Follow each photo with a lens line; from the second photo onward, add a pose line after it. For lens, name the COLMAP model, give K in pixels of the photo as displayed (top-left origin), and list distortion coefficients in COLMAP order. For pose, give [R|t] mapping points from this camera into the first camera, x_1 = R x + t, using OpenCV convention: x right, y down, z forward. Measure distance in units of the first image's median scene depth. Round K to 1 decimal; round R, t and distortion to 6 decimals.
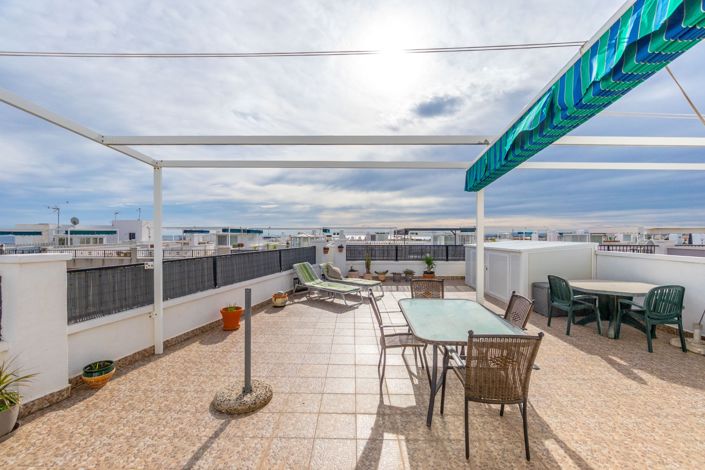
lens RADIAL K [[302.8, 0, 352.5], [0, 302.8, 235.0], [0, 0, 1]] dist [-0.000178, -0.000034]
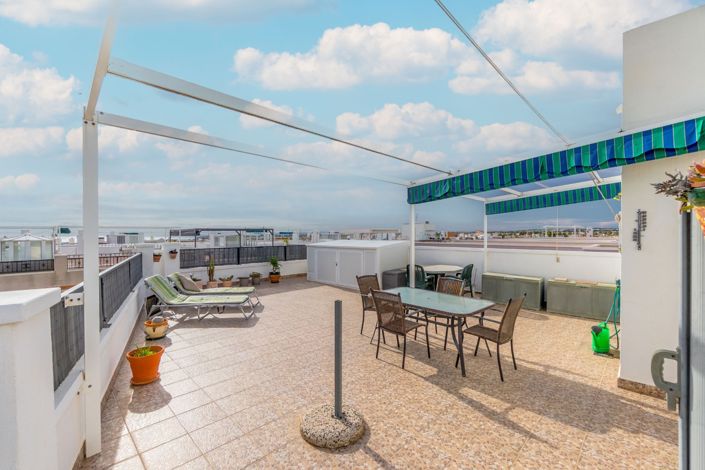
lens RADIAL K [[302.8, 0, 352.5], [0, 302.8, 235.0], [0, 0, 1]] dist [-0.000178, -0.000034]
pose [[0.694775, -0.007458, 0.719188, -0.294511], [0.006715, 0.999970, 0.003883, -0.006228], [-0.719196, 0.002132, 0.694804, 0.108925]]
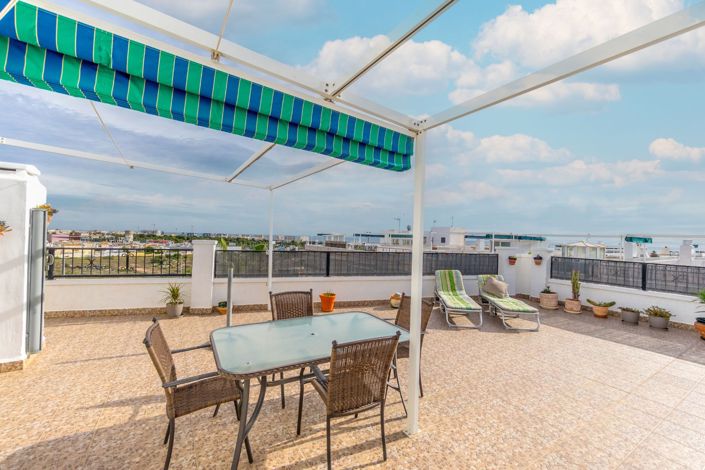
lens RADIAL K [[296.9, 0, 352.5], [0, 296.9, 235.0], [0, 0, 1]] dist [0.000944, 0.000330]
pose [[0.526215, 0.013631, -0.850242, 0.356503], [-0.032917, 0.999449, -0.004349, 0.000420], [0.849714, 0.030275, 0.526374, 0.226920]]
